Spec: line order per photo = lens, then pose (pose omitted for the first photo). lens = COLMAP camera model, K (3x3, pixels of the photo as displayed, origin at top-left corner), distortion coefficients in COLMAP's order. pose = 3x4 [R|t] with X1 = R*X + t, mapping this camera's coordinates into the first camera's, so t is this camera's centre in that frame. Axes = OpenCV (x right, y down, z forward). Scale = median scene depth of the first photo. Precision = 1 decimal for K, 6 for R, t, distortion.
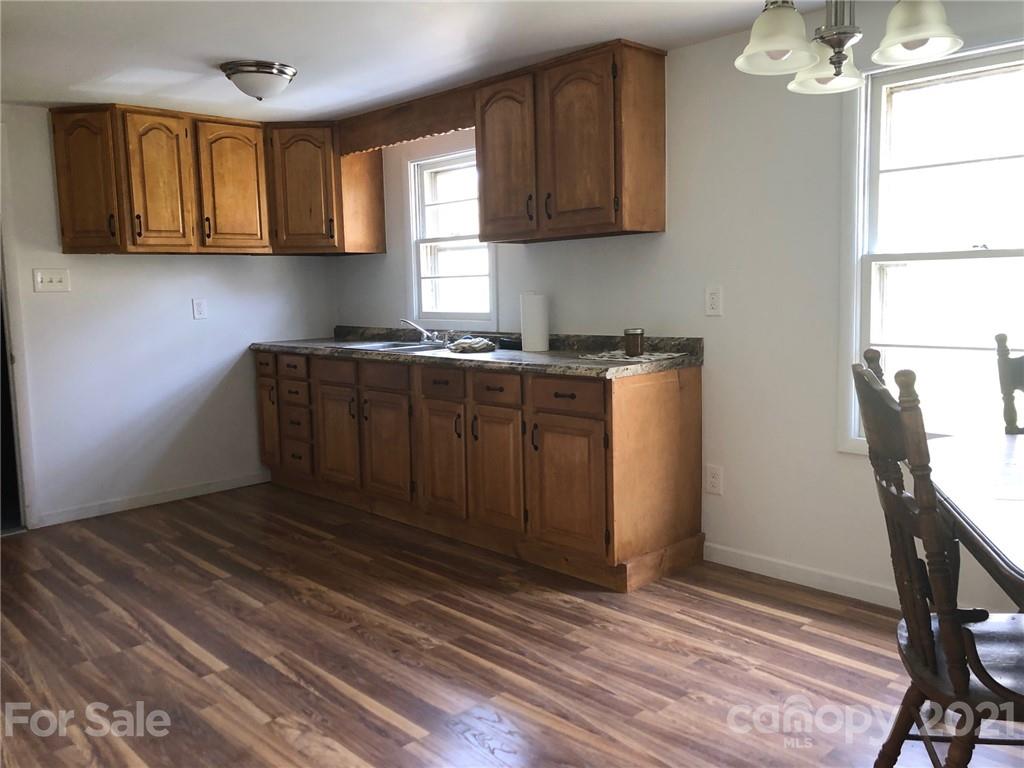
lens RADIAL K [[837.3, 0, 512.0], [0, 837.3, 384.0], [0, 0, 1]] dist [0.057499, -0.103399]
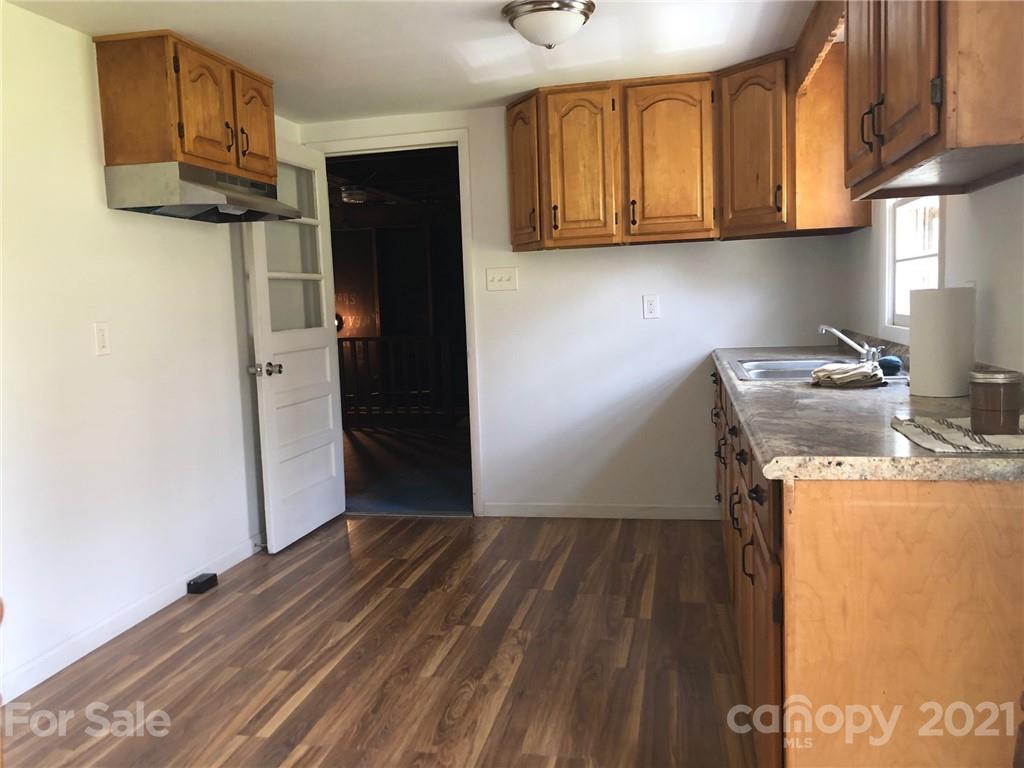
lens RADIAL K [[837.3, 0, 512.0], [0, 837.3, 384.0], [0, 0, 1]] dist [0.057499, -0.103399]
pose [[0.567364, 0.087670, -0.818787, 0.297185], [-0.075105, 0.995681, 0.054567, -0.052957], [0.820035, 0.030536, 0.571498, 0.443451]]
